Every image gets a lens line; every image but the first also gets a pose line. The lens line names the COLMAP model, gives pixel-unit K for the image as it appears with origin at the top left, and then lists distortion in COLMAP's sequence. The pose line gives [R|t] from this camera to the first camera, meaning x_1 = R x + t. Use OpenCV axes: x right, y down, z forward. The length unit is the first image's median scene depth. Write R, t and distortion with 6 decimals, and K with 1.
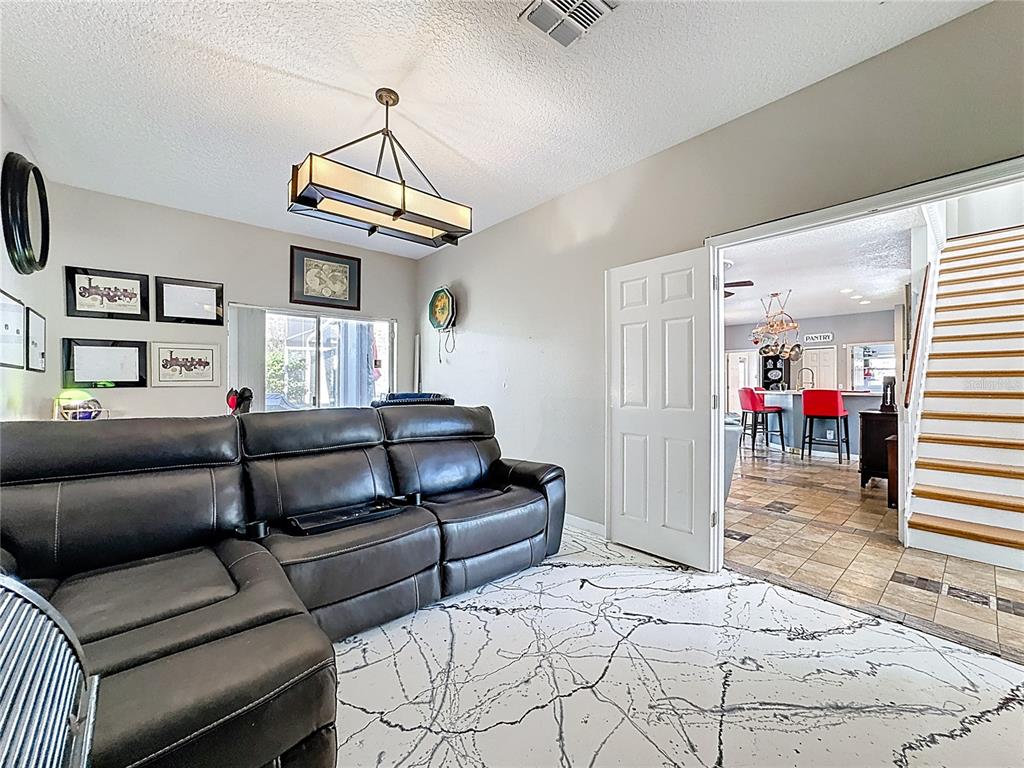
lens RADIAL K [[417.2, 0, 512.0], [0, 417.2, 384.0], [0, 0, 1]] dist [-0.031618, 0.011744]
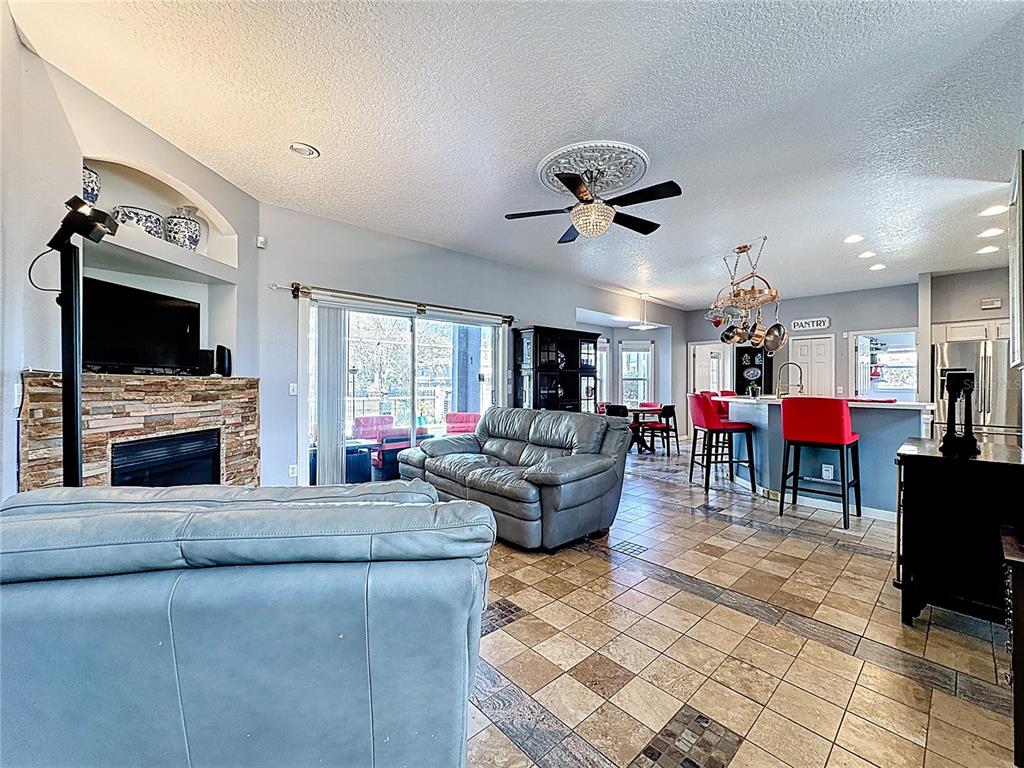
lens RADIAL K [[417.2, 0, 512.0], [0, 417.2, 384.0], [0, 0, 1]] dist [-0.031618, 0.011744]
pose [[0.999907, 0.005059, 0.012654, 0.275941], [-0.005058, 0.999987, -0.000108, -0.002434], [-0.012654, 0.000044, 0.999920, 0.367994]]
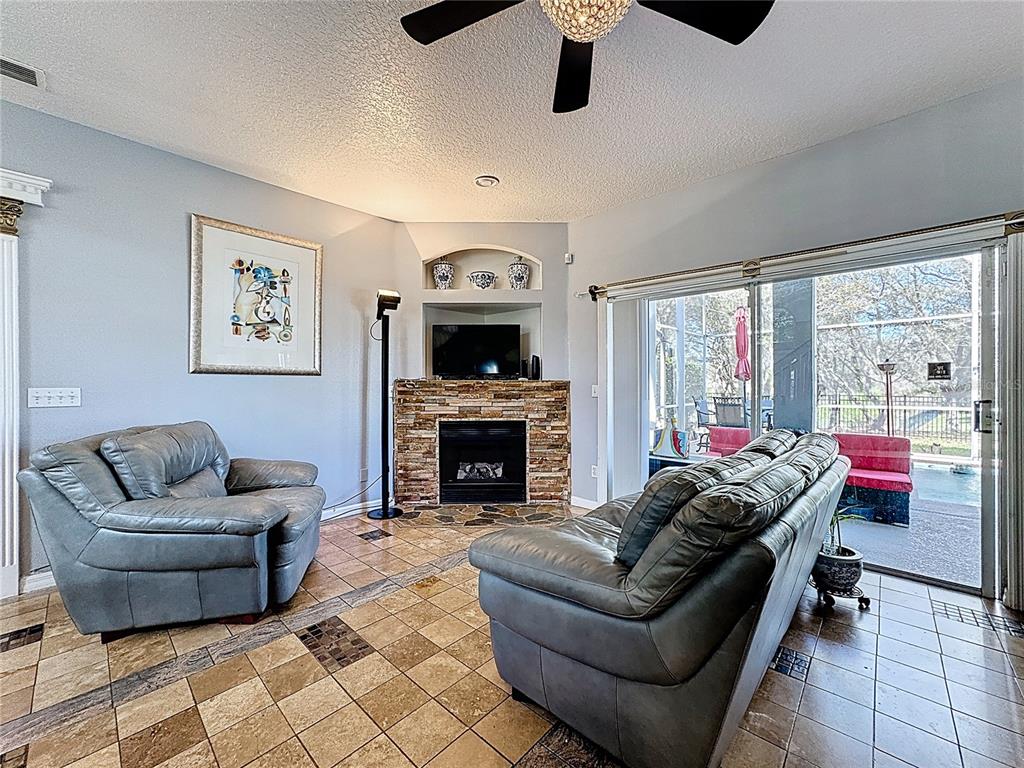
lens RADIAL K [[416.8, 0, 512.0], [0, 416.8, 381.0], [0, 0, 1]] dist [-0.032946, 0.012079]
pose [[0.089962, -0.004900, -0.995933, 0.532810], [-0.000283, 0.999988, -0.004945, -0.004748], [0.995945, 0.000726, 0.089959, 0.751303]]
